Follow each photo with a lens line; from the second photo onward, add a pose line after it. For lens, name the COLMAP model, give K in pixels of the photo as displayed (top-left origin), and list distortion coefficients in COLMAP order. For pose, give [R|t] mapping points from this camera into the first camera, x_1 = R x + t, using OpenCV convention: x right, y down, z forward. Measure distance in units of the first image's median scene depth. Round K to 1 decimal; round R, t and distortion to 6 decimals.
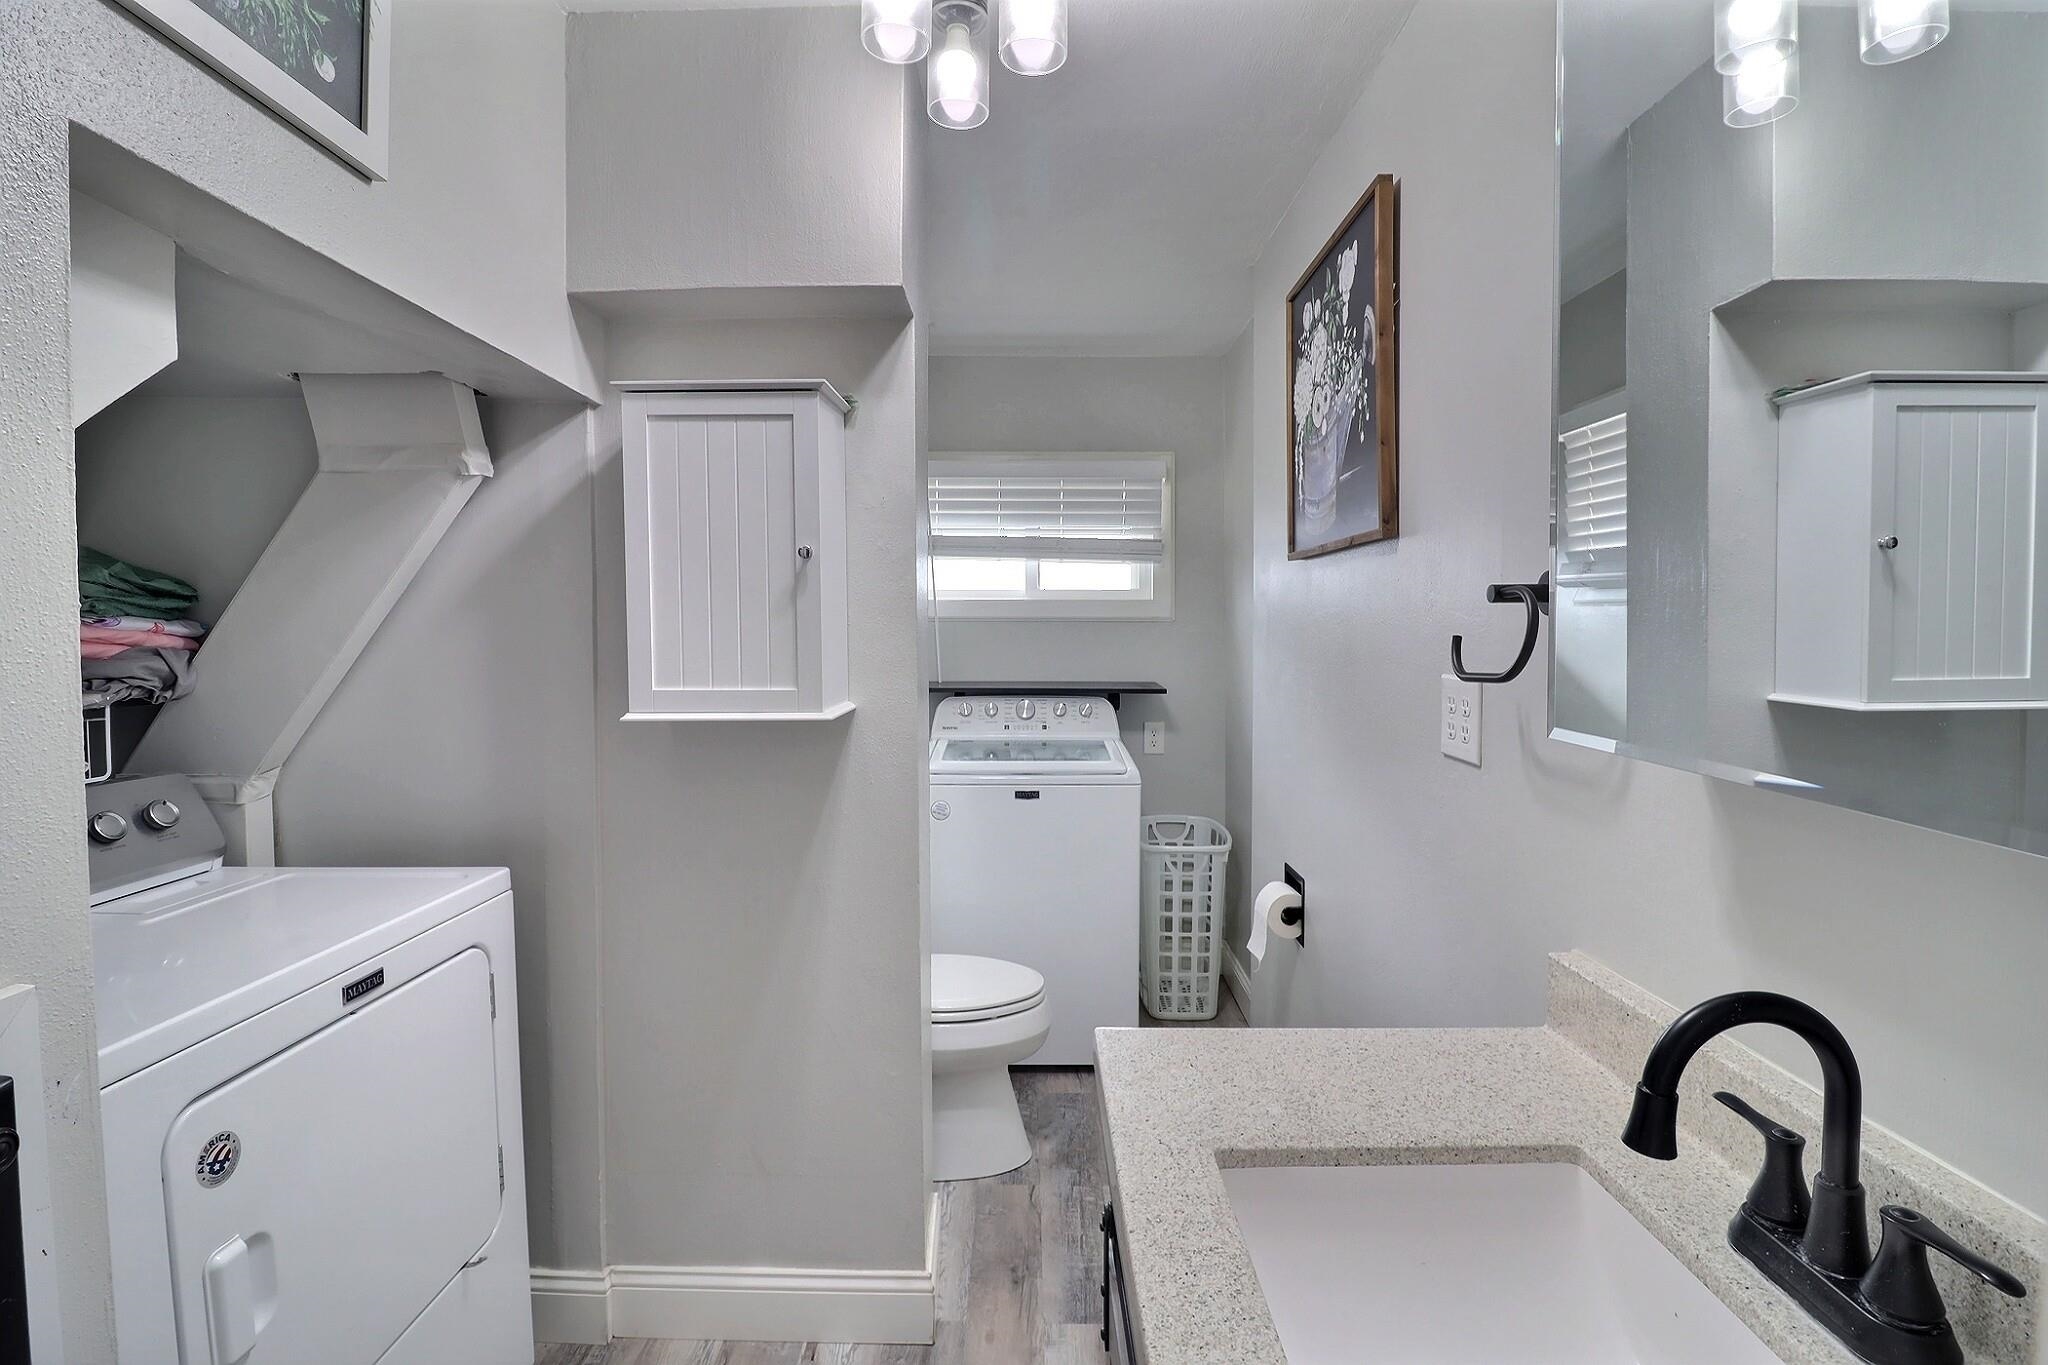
lens RADIAL K [[953.1, 0, 1025.9], [0, 953.1, 660.9], [0, 0, 1]] dist [0.008508, -0.017667]
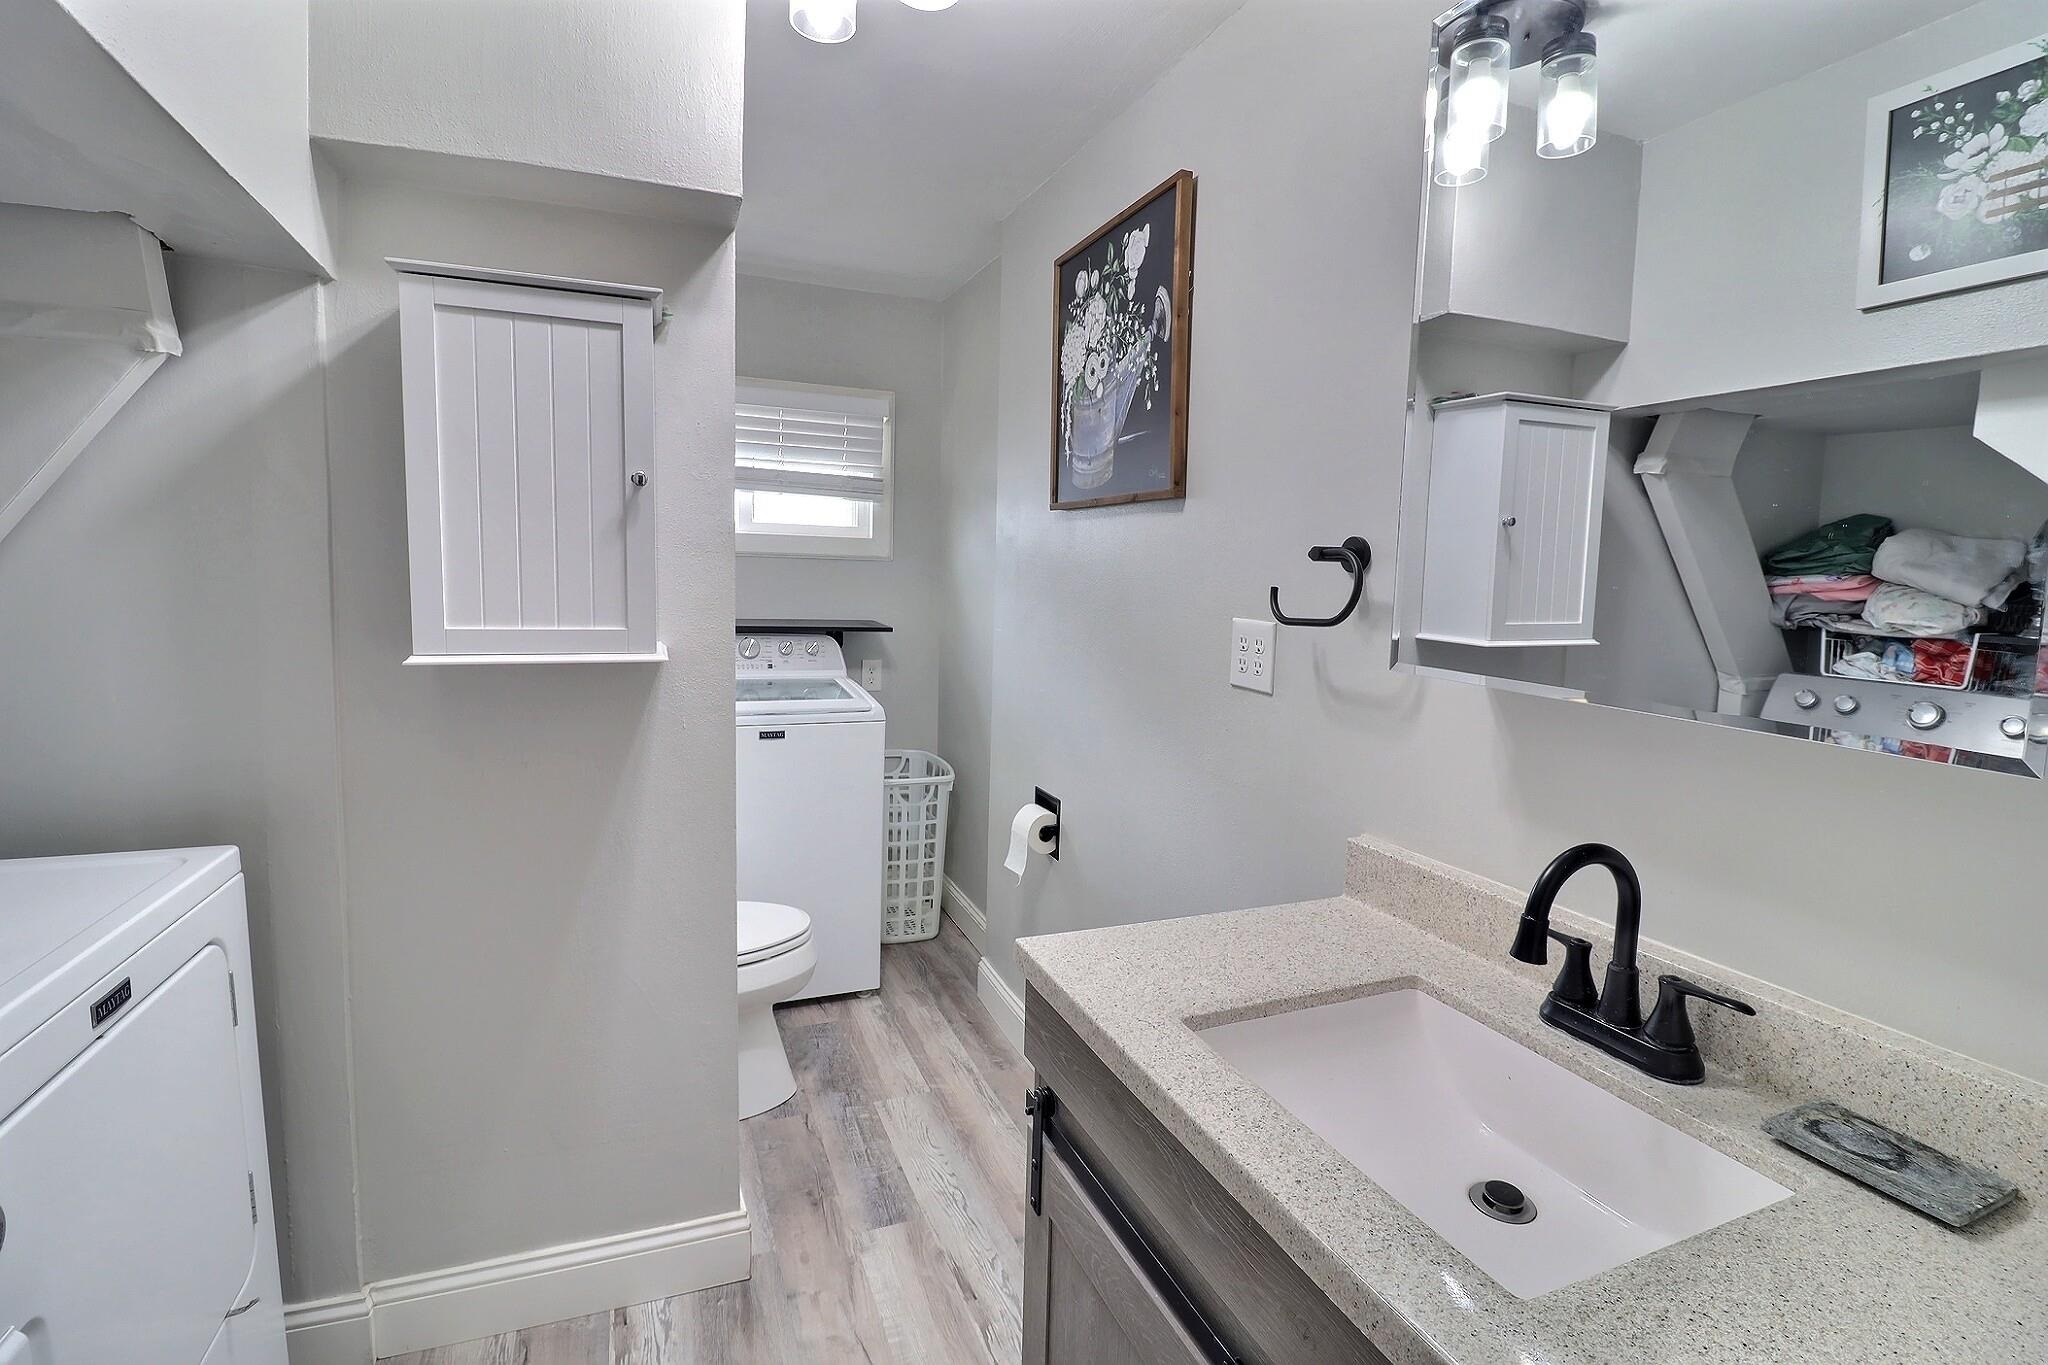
lens RADIAL K [[953.1, 0, 1025.9], [0, 953.1, 660.9], [0, 0, 1]] dist [0.008508, -0.017667]
pose [[0.924158, -0.009577, 0.381891, -0.207054], [-0.015885, 0.997858, 0.063465, -0.003321], [-0.381681, -0.064718, 0.922026, 0.001382]]
